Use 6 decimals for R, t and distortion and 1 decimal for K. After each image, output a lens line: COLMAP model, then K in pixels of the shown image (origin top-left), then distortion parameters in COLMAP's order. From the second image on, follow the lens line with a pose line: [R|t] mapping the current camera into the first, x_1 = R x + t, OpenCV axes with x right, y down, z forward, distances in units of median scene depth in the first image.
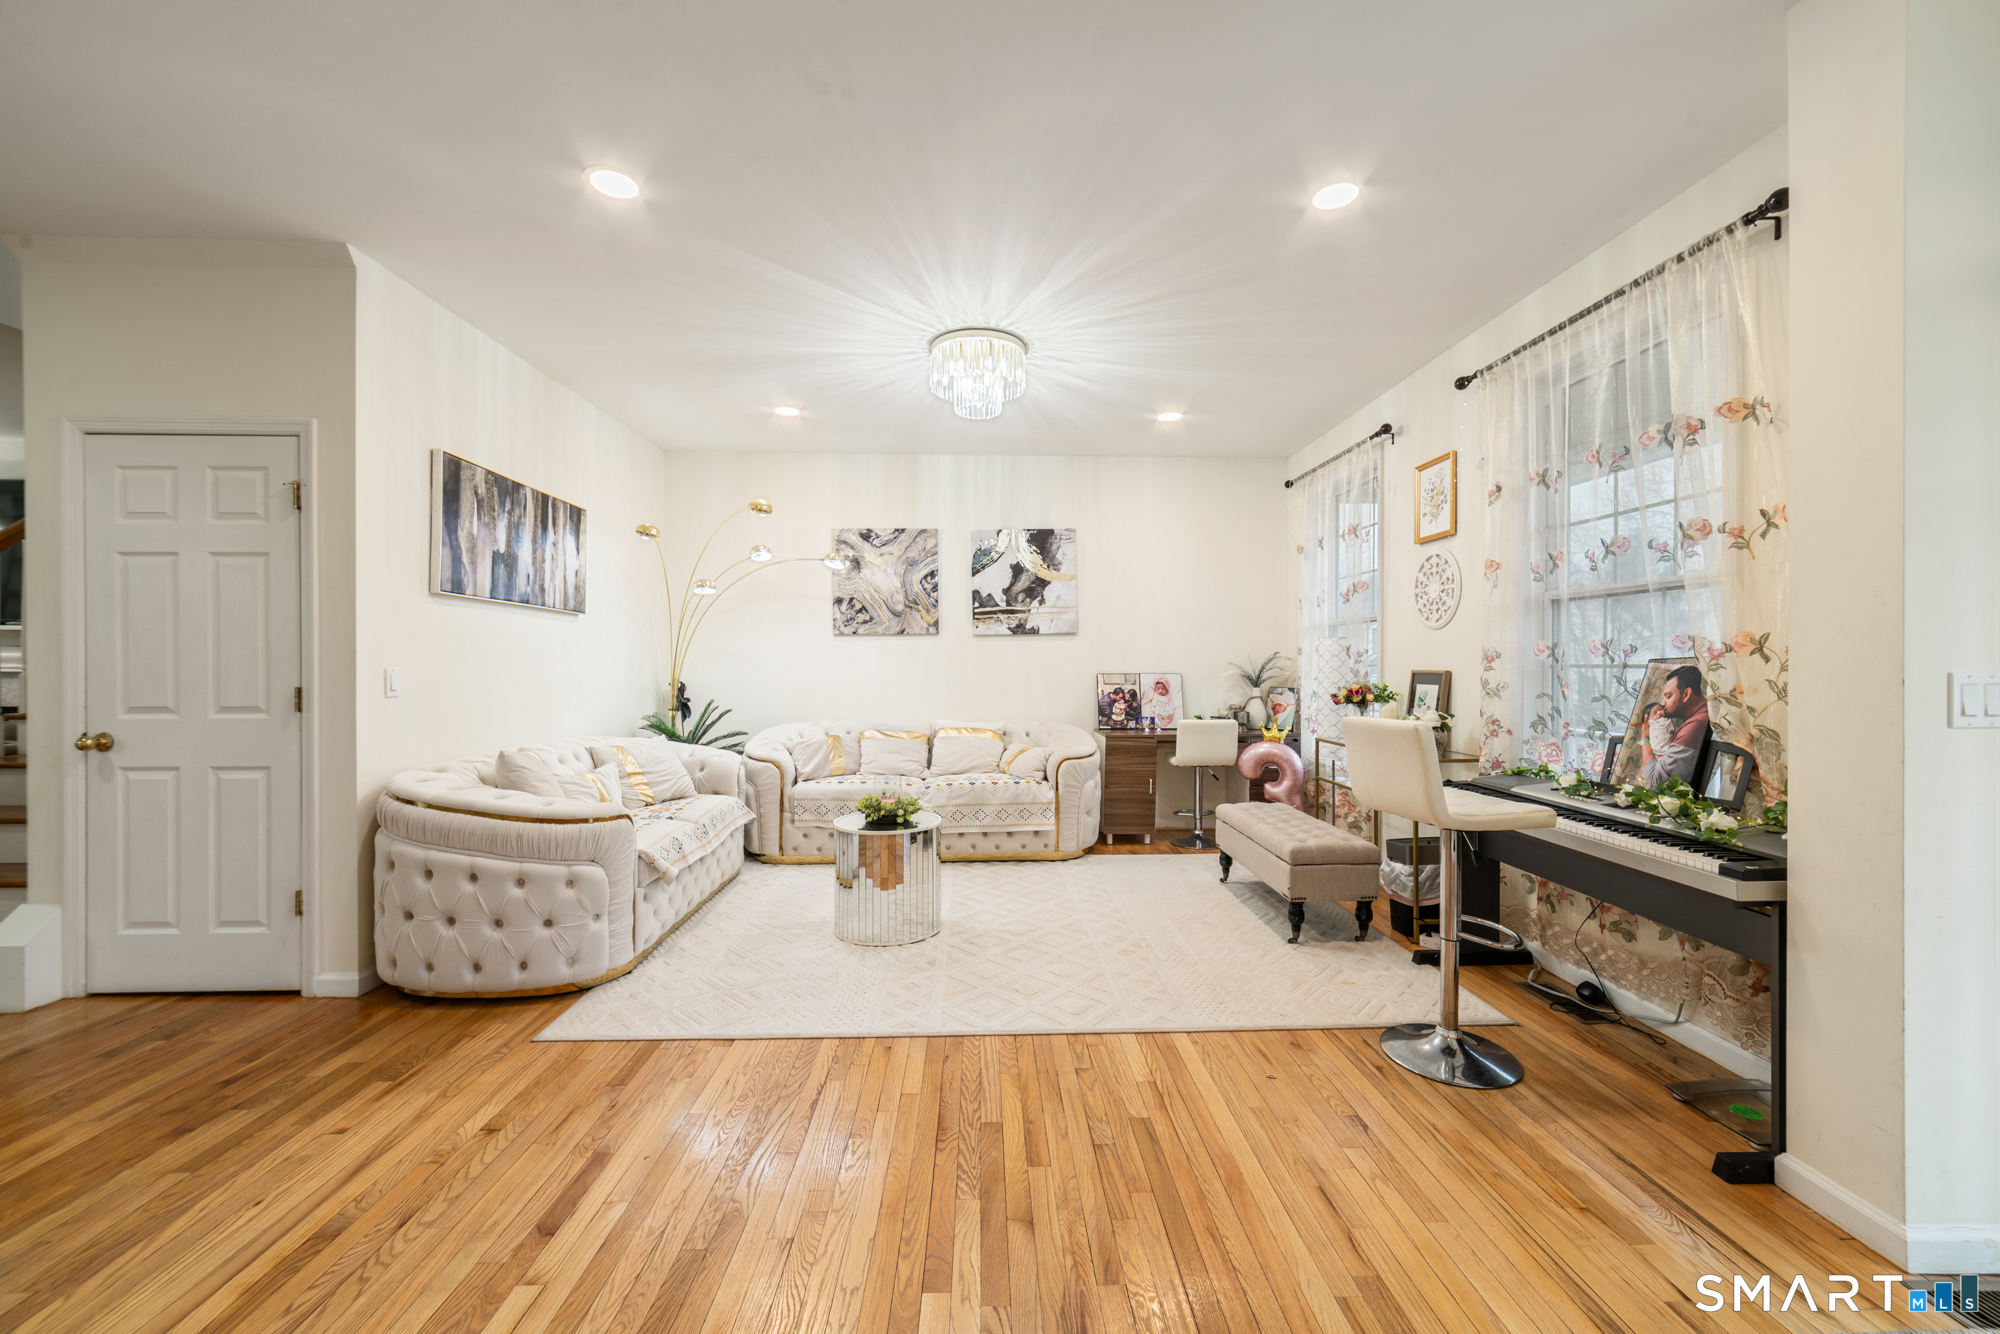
lens RADIAL K [[787.5, 0, 984.4], [0, 787.5, 672.0], [0, 0, 1]] dist [-0.000356, 0.000357]
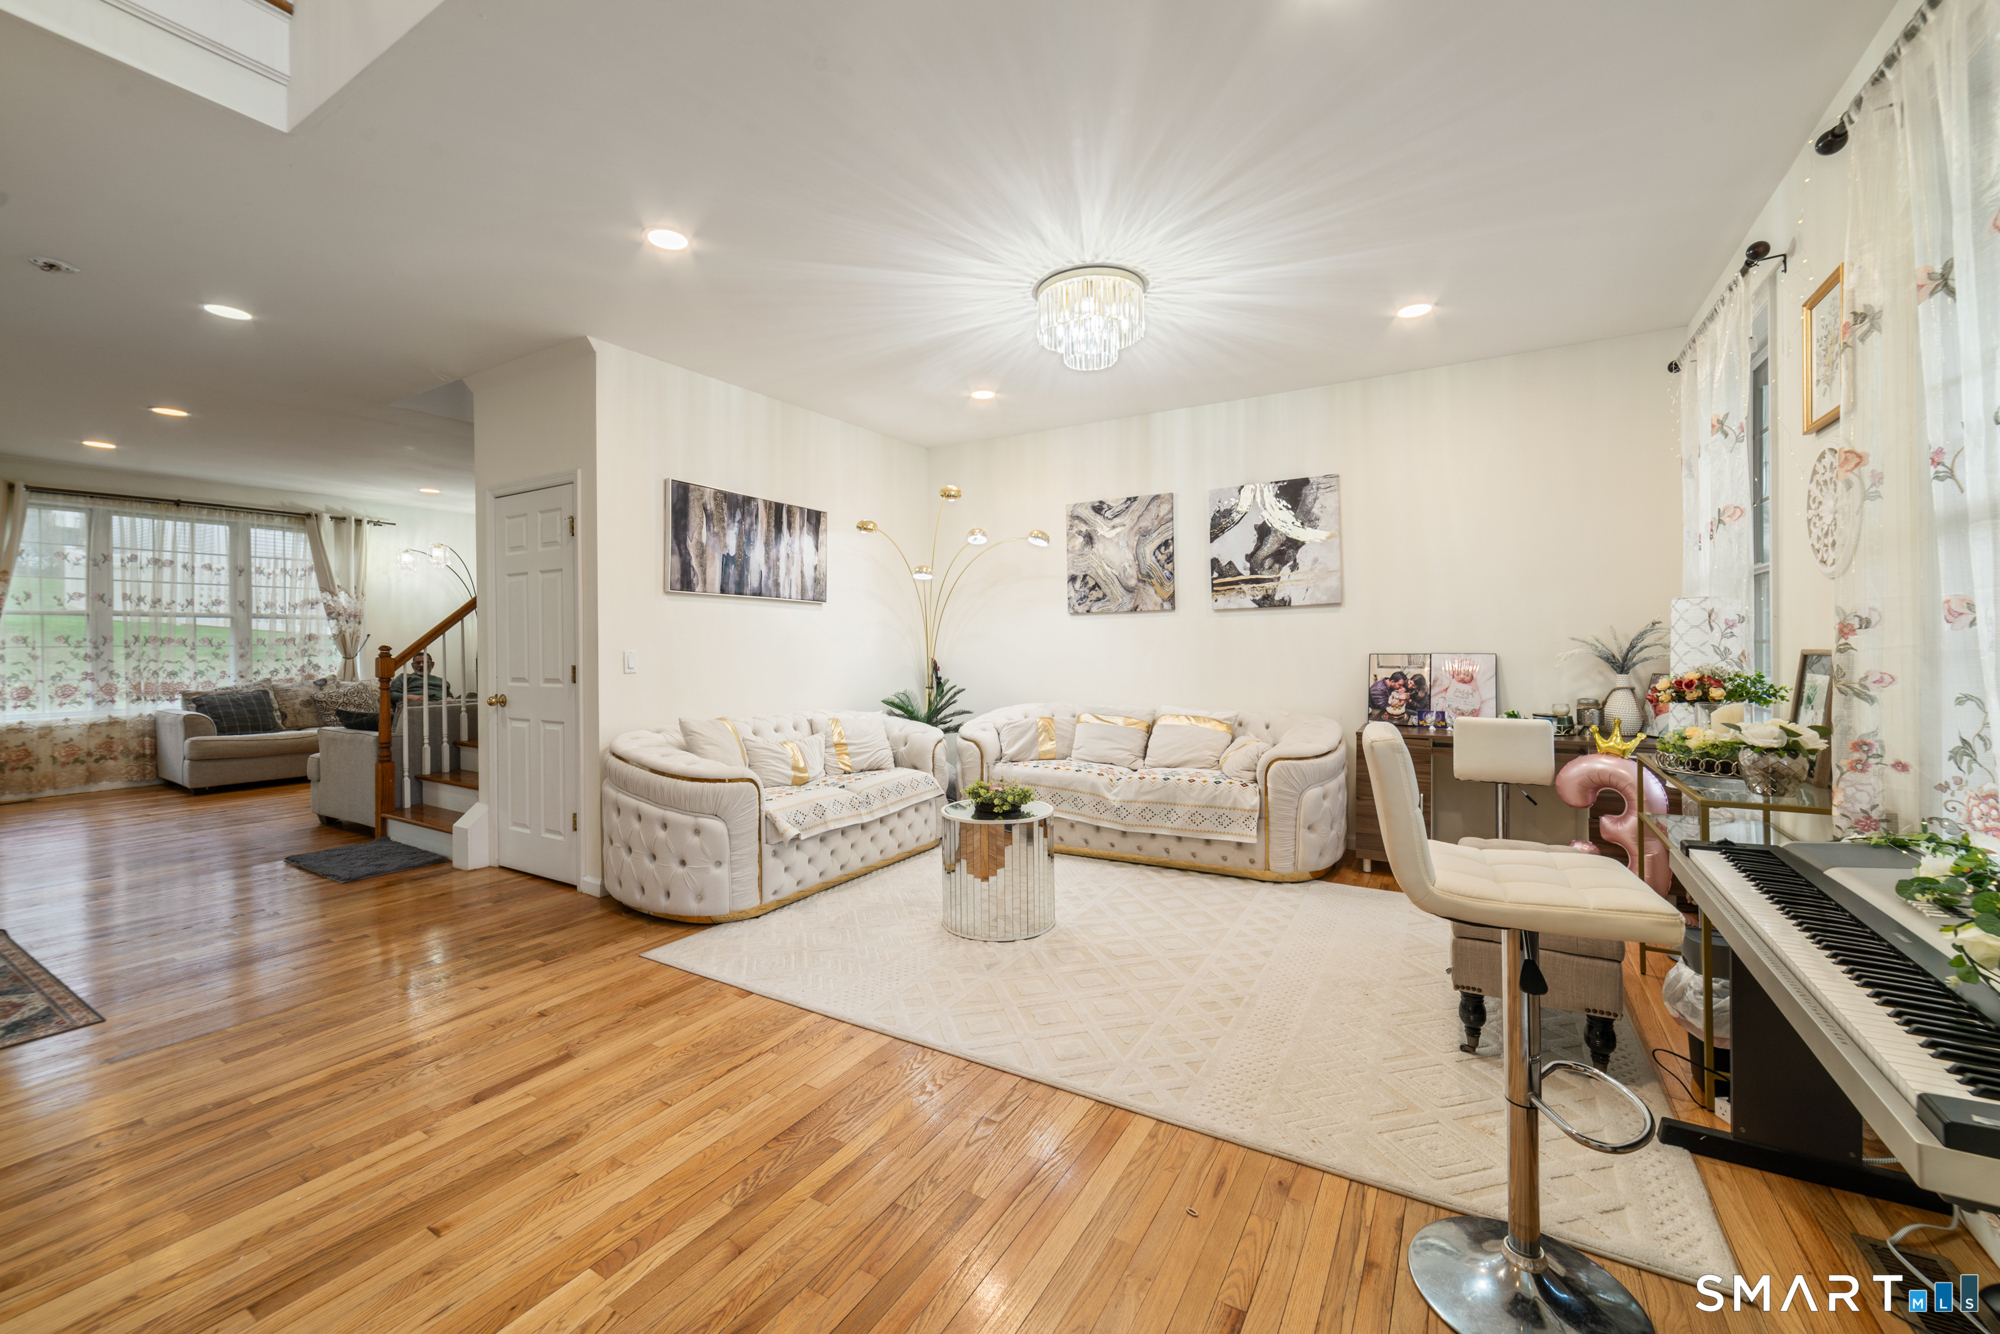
lens RADIAL K [[799.0, 0, 970.2], [0, 799.0, 648.1], [0, 0, 1]] dist [-0.010523, 0.006865]
pose [[0.835511, -0.004360, -0.549457, 0.339687], [0.002615, 0.999989, -0.003959, -0.002271], [0.549468, 0.001871, 0.835513, 0.155054]]
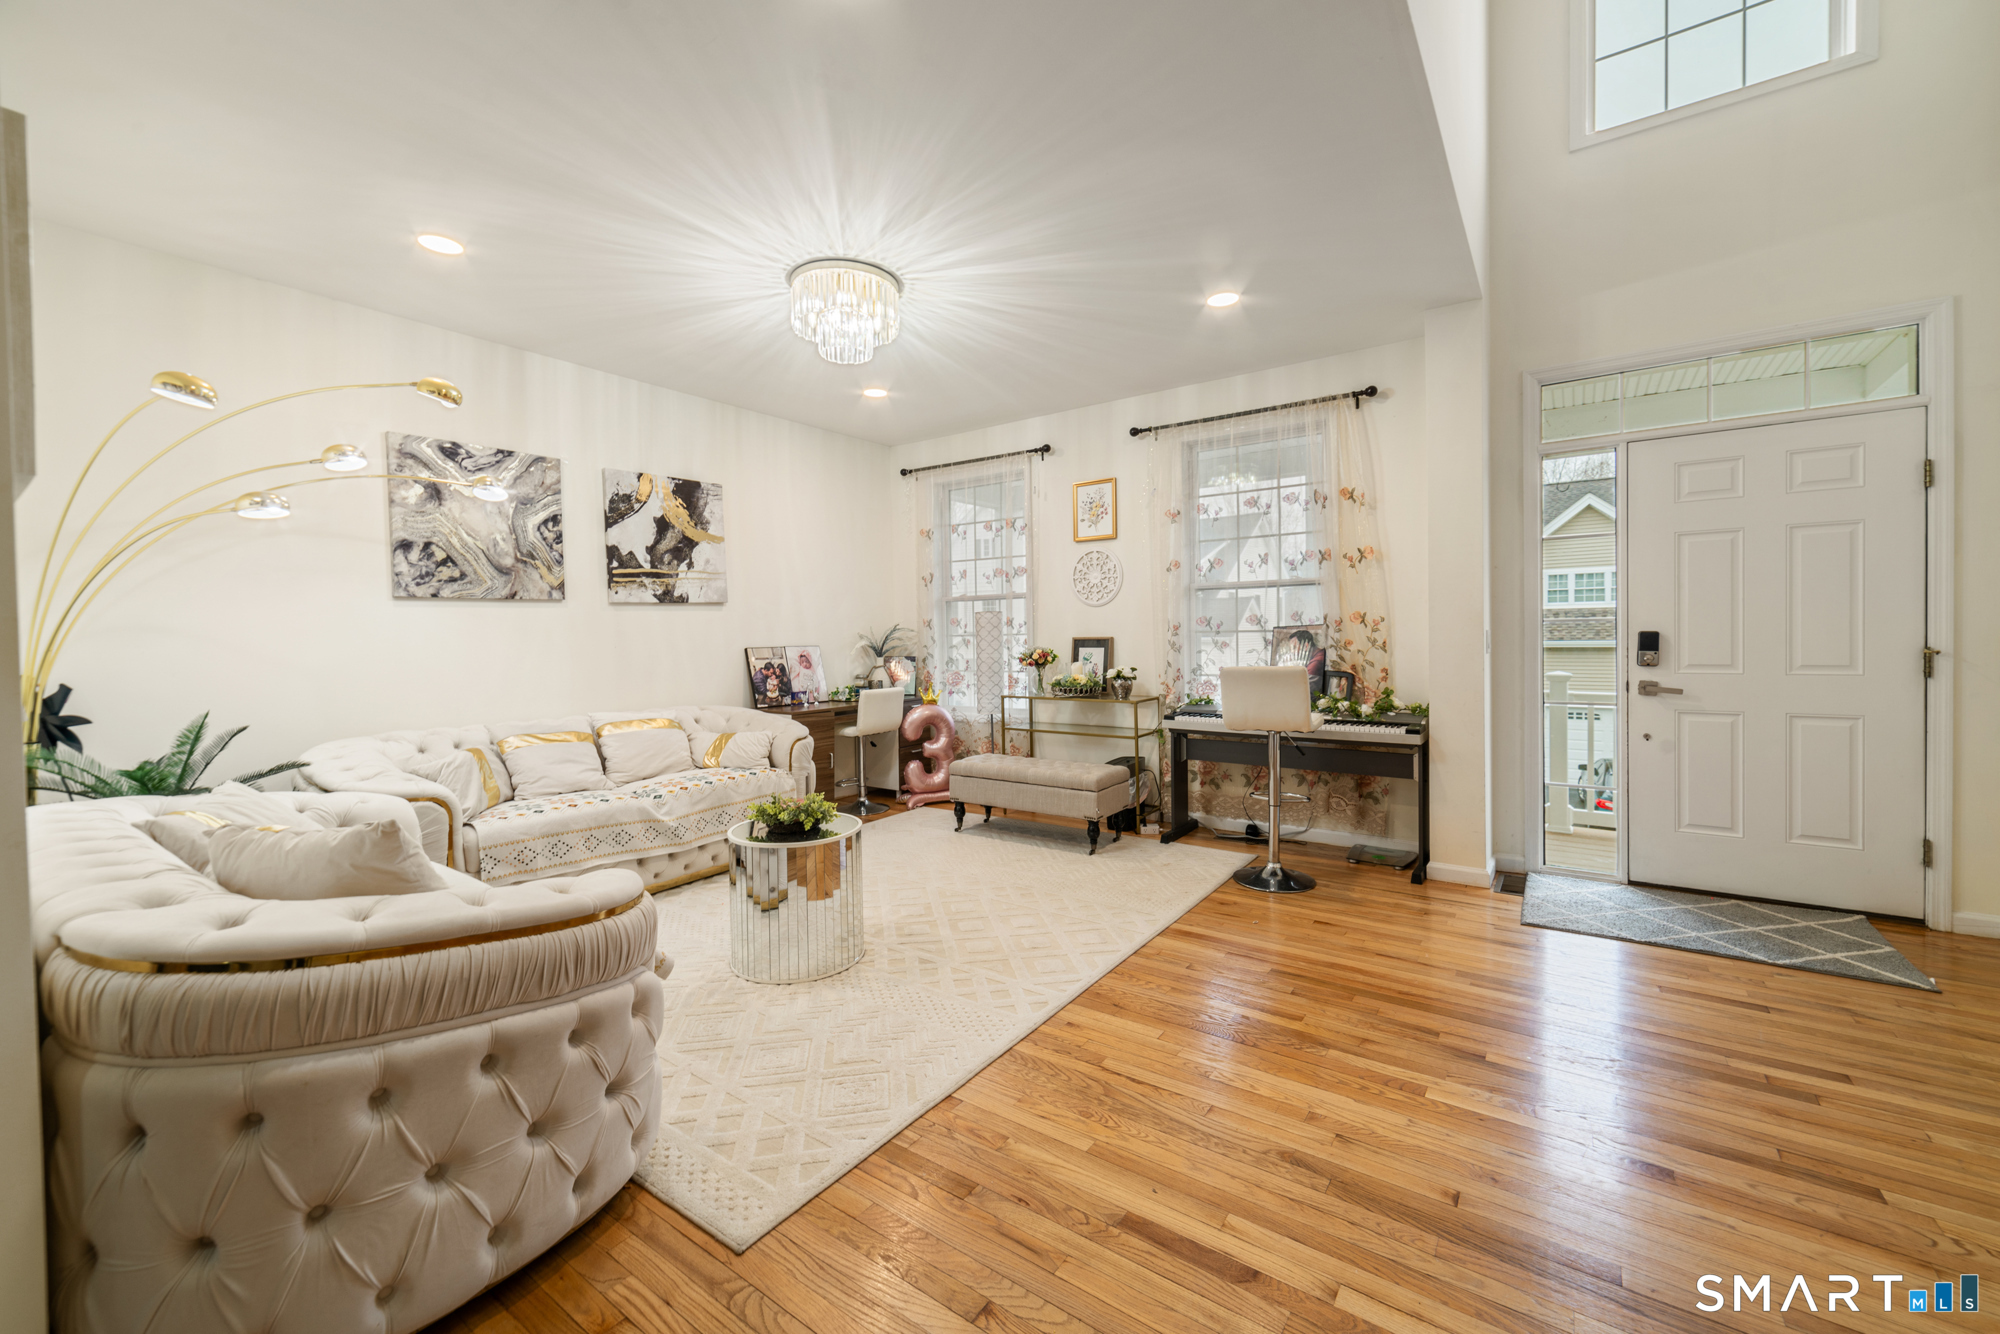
lens RADIAL K [[809.8, 0, 1005.5], [0, 809.8, 653.3], [0, 0, 1]] dist [-0.000102, 0.000114]
pose [[0.585359, -0.029360, 0.810242, -0.601412], [0.023338, 0.999540, 0.019359, -0.004144], [-0.810438, 0.007578, 0.585775, 0.288668]]
